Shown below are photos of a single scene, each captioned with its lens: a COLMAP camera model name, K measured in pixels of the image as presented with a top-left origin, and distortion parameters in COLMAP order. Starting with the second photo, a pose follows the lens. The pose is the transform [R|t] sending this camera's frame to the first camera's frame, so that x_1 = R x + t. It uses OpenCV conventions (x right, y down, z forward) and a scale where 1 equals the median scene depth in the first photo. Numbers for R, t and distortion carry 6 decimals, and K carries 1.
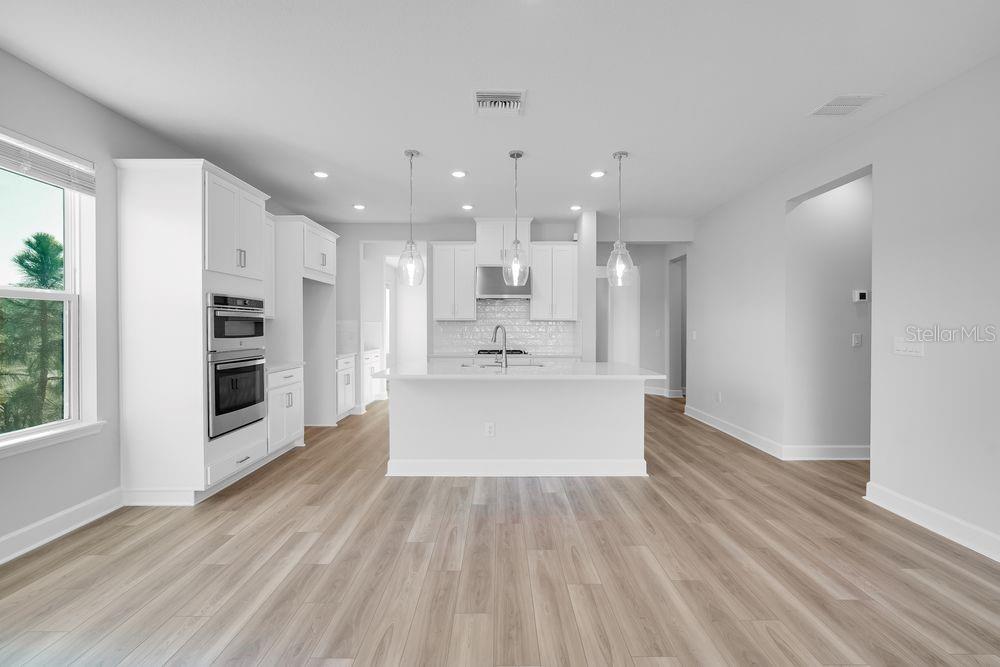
lens RADIAL K [[441.8, 0, 497.9], [0, 441.8, 330.9], [0, 0, 1]] dist [-0.003540, 0.001566]
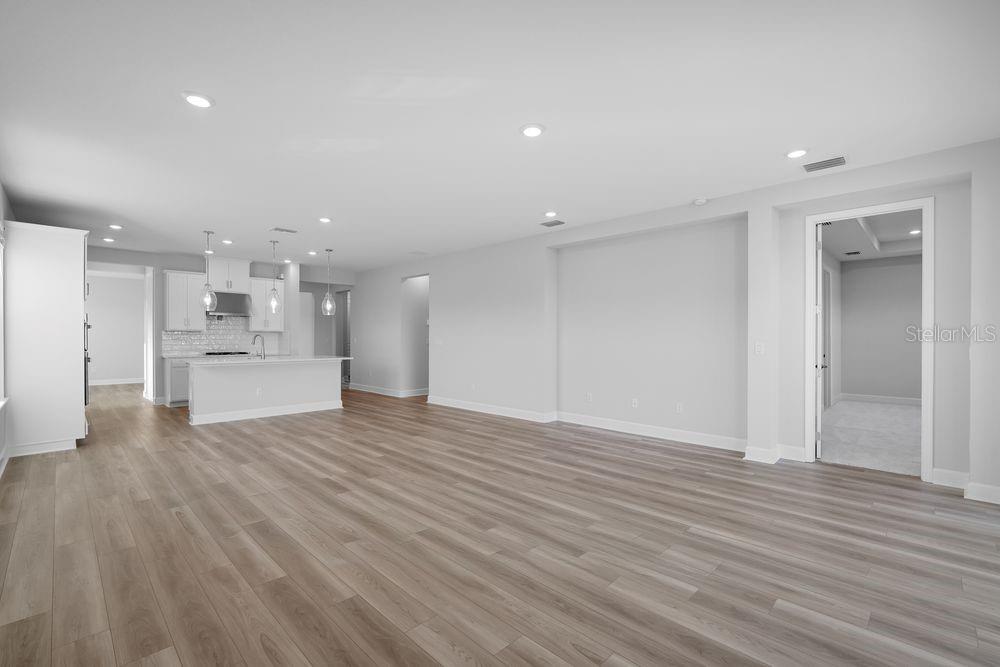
lens RADIAL K [[441.8, 0, 497.9], [0, 441.8, 336.7], [0, 0, 1]] dist [-0.003540, 0.001566]
pose [[0.705408, -0.000257, 0.708802, -0.655380], [0.006218, 0.999964, -0.005825, 0.012883], [-0.708775, 0.008516, 0.705384, -1.033241]]
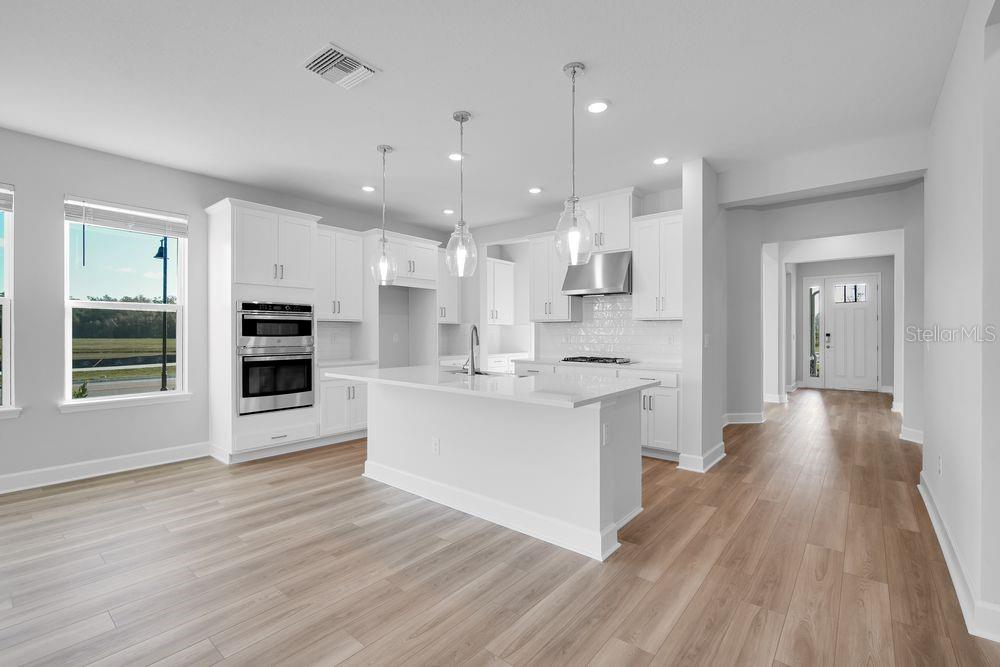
lens RADIAL K [[441.8, 0, 497.3], [0, 441.8, 338.5], [0, 0, 1]] dist [-0.003540, 0.001566]
pose [[0.769311, 0.011363, -0.638774, 0.669593], [-0.009039, 0.999935, 0.006901, 0.006897], [0.638811, 0.000465, 0.769364, 0.446193]]
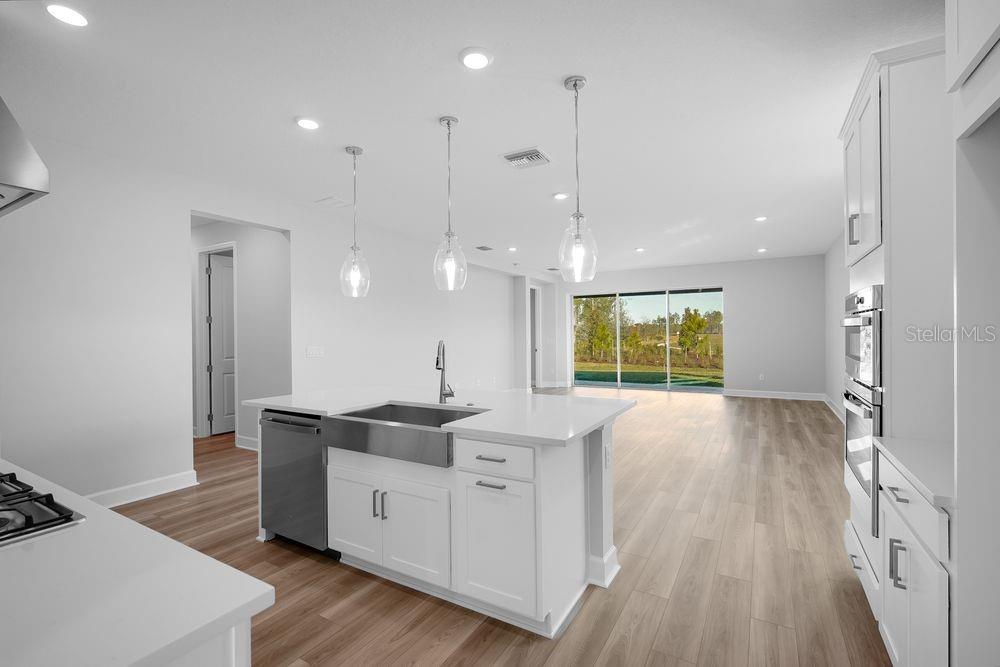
lens RADIAL K [[441.8, 0, 497.9], [0, 441.8, 333.8], [0, 0, 1]] dist [-0.003540, 0.001566]
pose [[-0.859636, 0.006948, 0.510859, -0.466524], [0.011382, 0.999920, 0.005553, -0.030614], [-0.510780, 0.010588, -0.859646, 1.769183]]
